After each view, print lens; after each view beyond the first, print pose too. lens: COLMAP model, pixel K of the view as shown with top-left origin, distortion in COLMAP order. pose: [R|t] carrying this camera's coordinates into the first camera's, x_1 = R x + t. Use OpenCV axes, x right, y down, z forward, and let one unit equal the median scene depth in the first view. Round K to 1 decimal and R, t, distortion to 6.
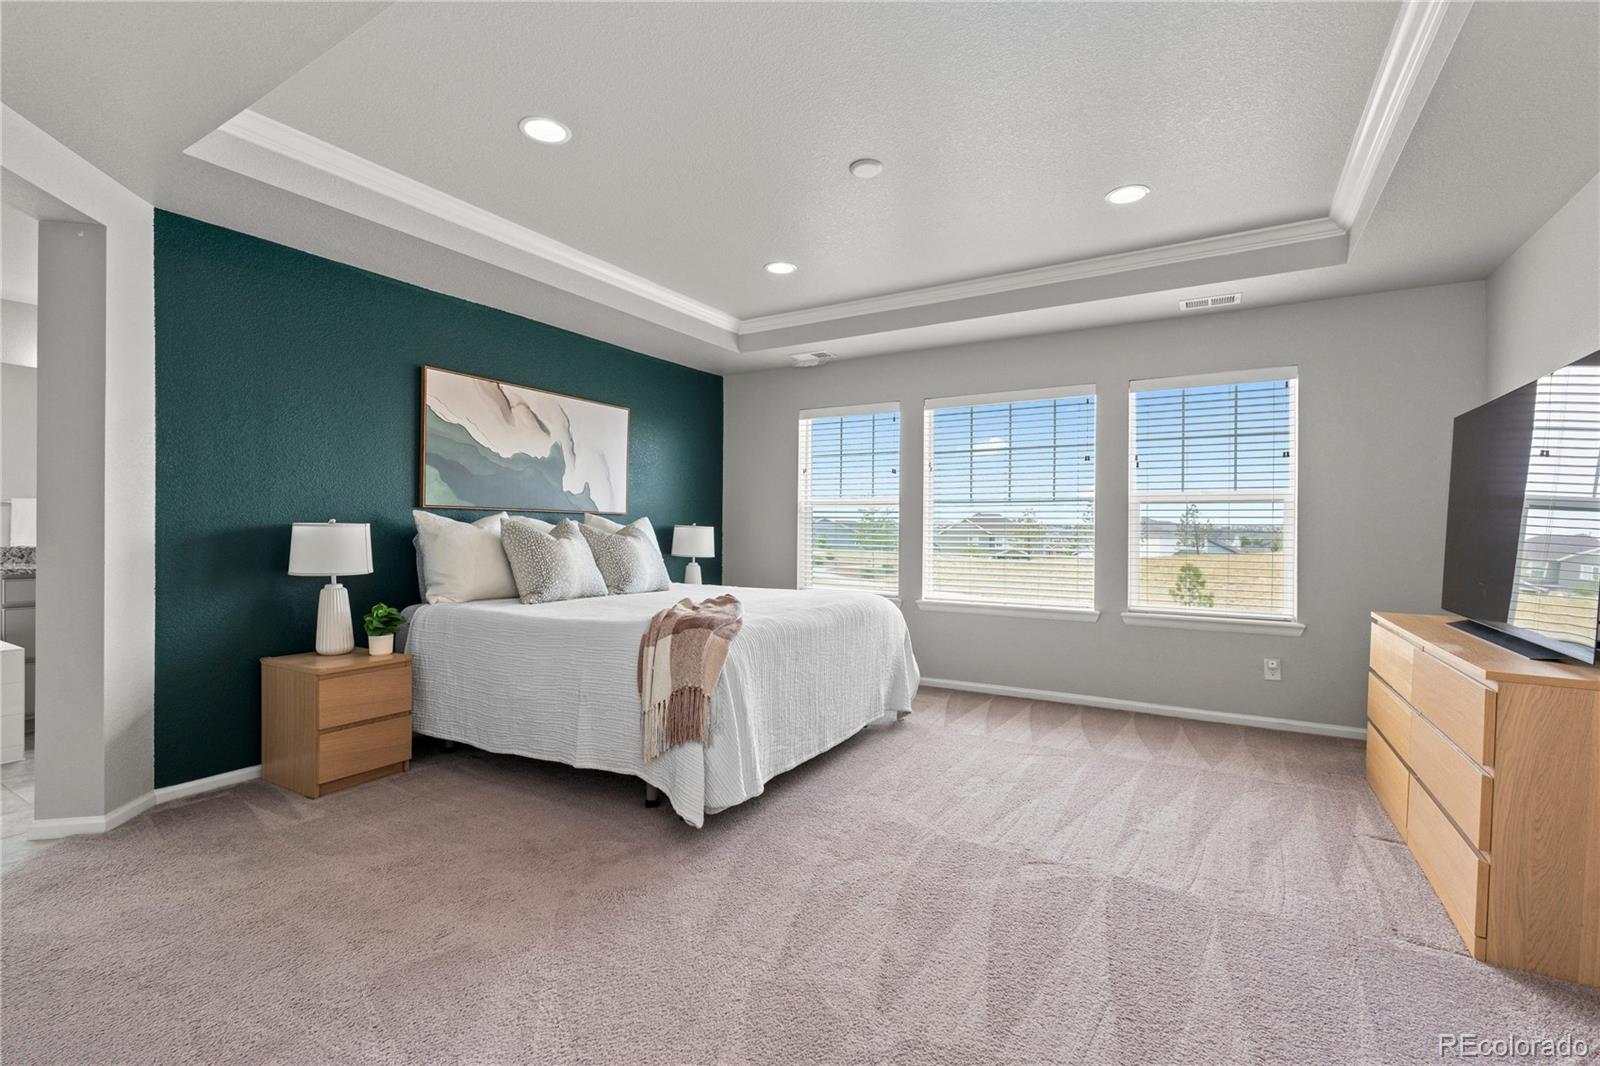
lens RADIAL K [[712.8, 0, 791.4], [0, 712.8, 530.2], [0, 0, 1]] dist [-0.005400, -0.001246]
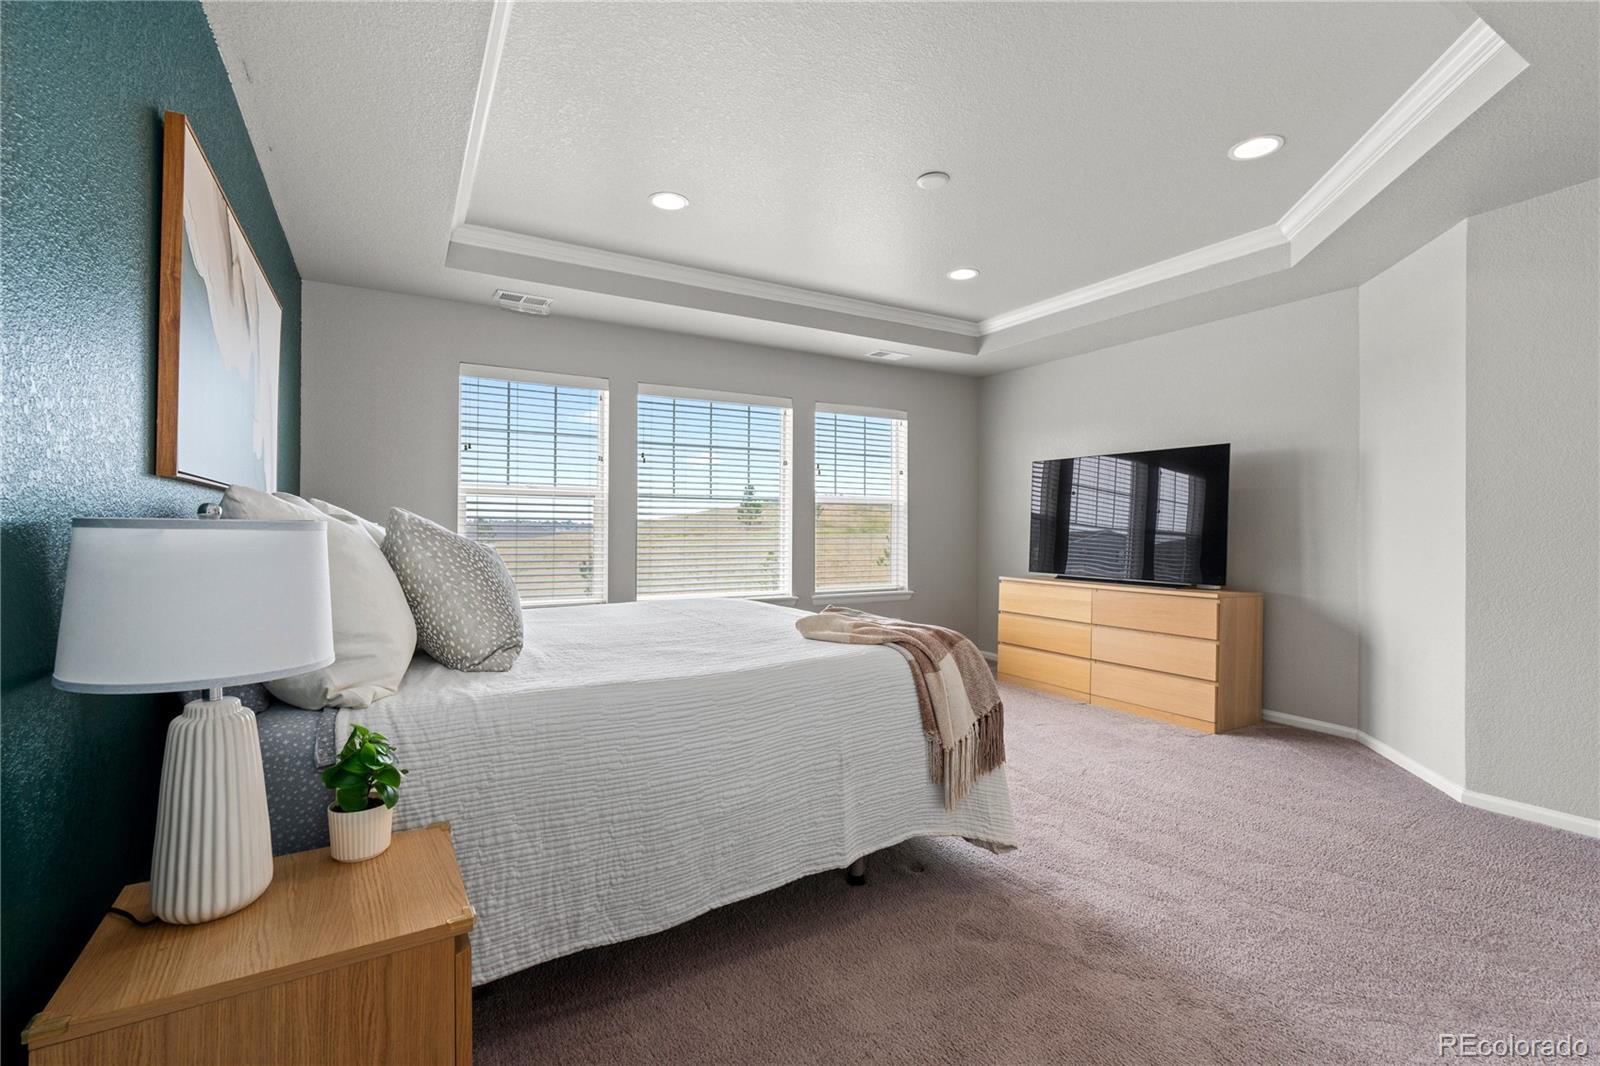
lens RADIAL K [[712.8, 0, 806.7], [0, 712.8, 530.9], [0, 0, 1]] dist [-0.005400, -0.001246]
pose [[0.485789, -0.010319, 0.874015, -0.609831], [-0.004564, 0.999887, 0.014342, -0.010058], [-0.874064, -0.010956, 0.485686, 0.443818]]
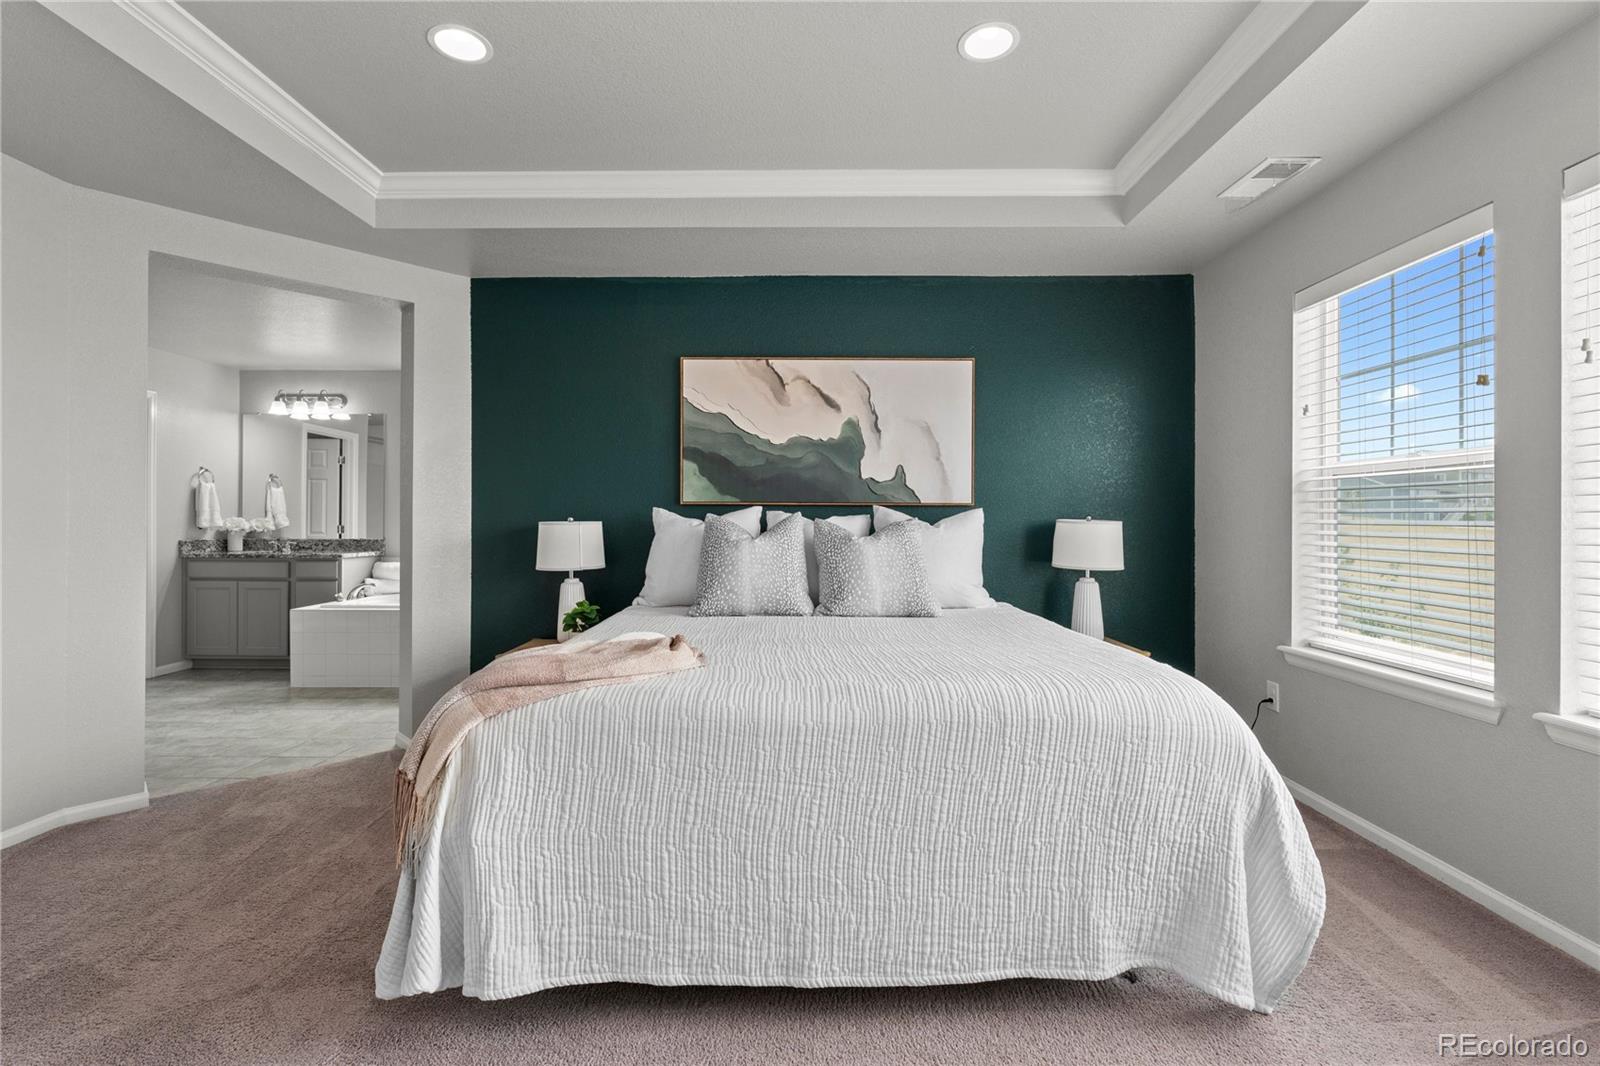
lens RADIAL K [[712.8, 0, 807.2], [0, 712.8, 521.1], [0, 0, 1]] dist [-0.005400, -0.001246]
pose [[0.523197, -0.009067, -0.852164, 0.351920], [0.001598, 0.999952, -0.009658, 0.000351], [0.852210, 0.003691, 0.523186, 0.571766]]
